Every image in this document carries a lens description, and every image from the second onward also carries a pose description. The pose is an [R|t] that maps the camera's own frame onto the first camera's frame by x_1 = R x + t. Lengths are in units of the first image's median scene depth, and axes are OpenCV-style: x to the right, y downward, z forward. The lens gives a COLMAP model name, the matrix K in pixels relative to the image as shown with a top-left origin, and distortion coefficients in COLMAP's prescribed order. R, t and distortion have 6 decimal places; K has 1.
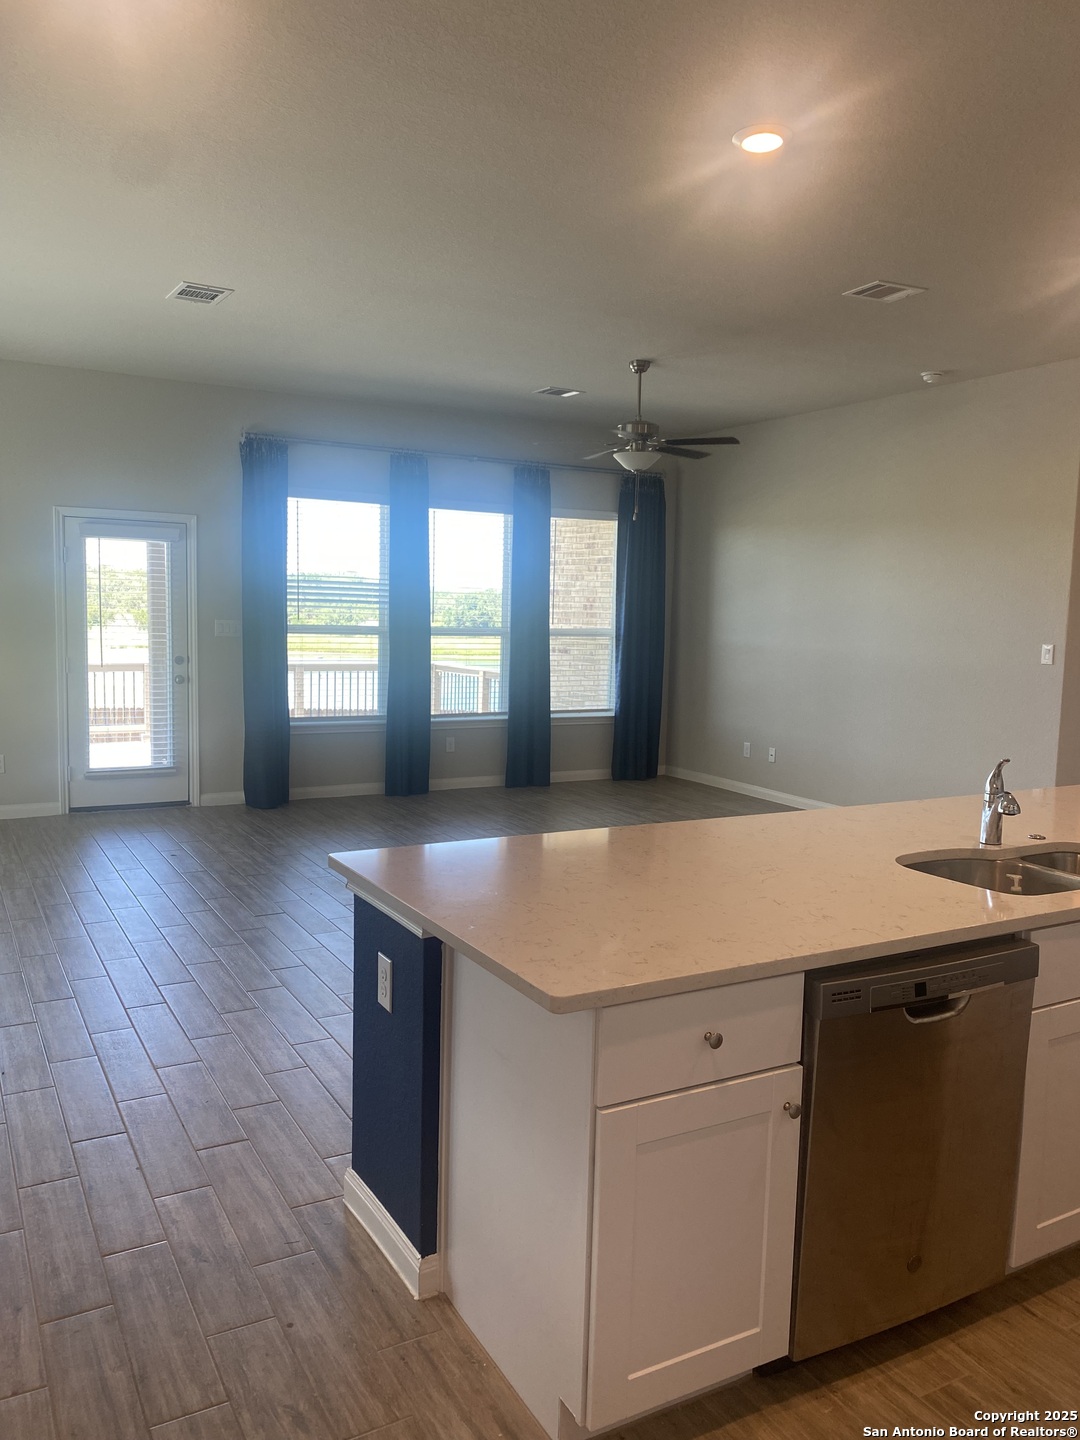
lens RADIAL K [[1104.7, 0, 546.4], [0, 1104.7, 731.5], [0, 0, 1]] dist [0.025807, -0.043979]
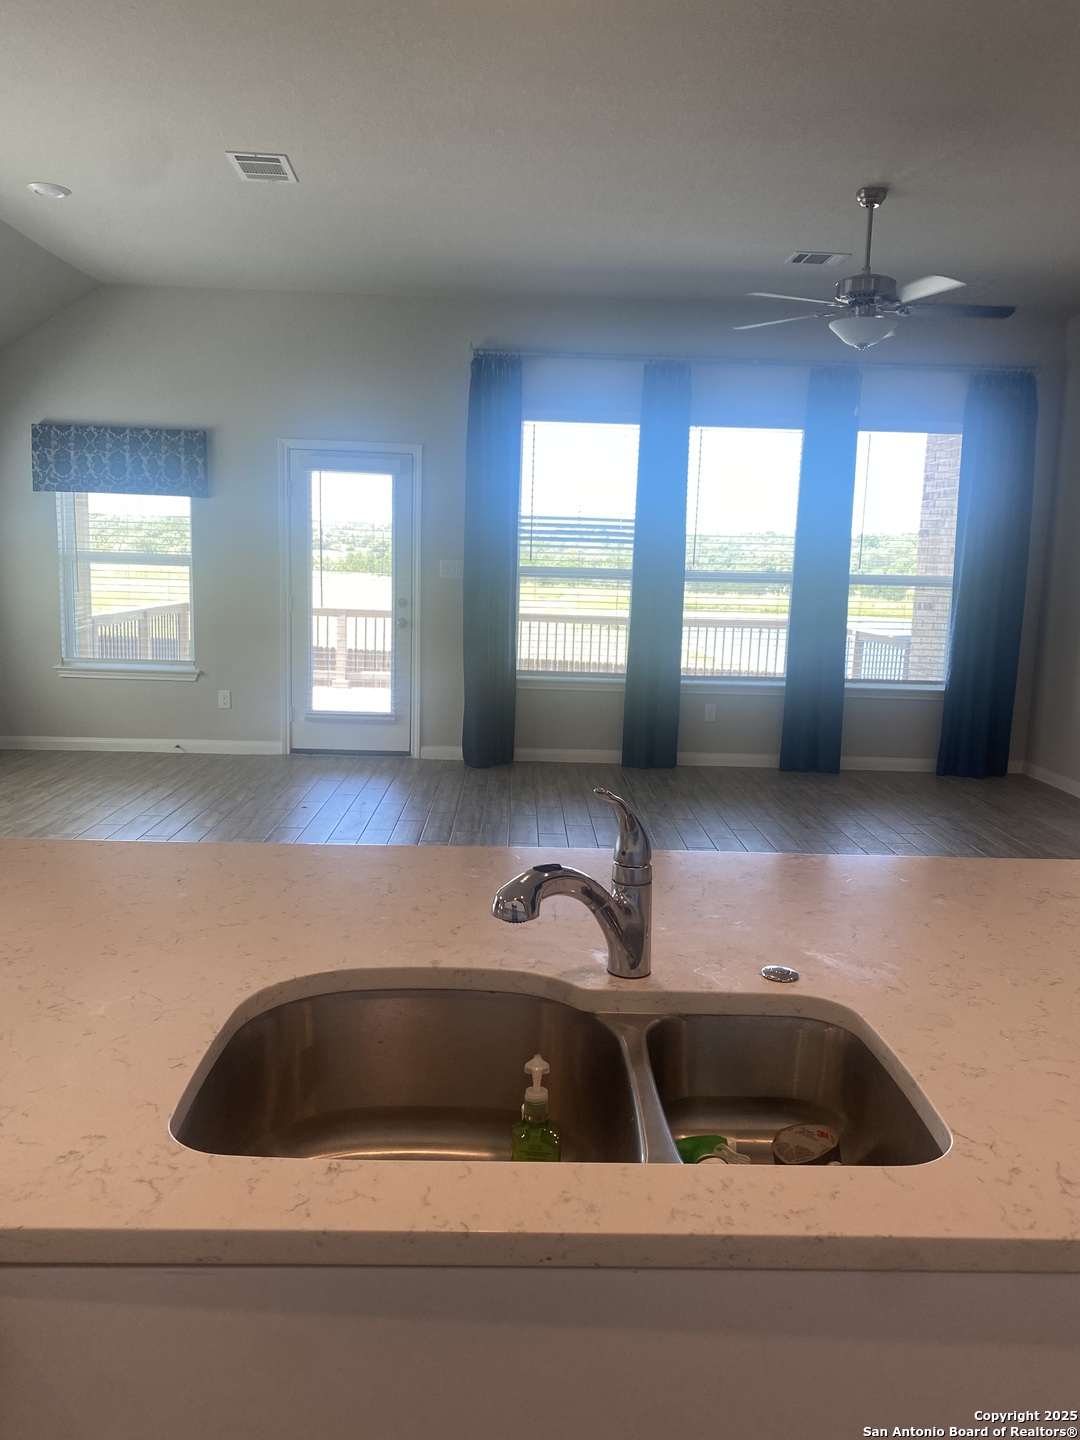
lens RADIAL K [[1104.7, 0, 539.4], [0, 1104.7, 745.2], [0, 0, 1]] dist [0.025807, -0.043979]
pose [[0.876134, 0.085230, -0.474474, 0.217056], [-0.062265, 0.996009, 0.063940, -0.010277], [0.478030, -0.026477, 0.877944, 0.218553]]
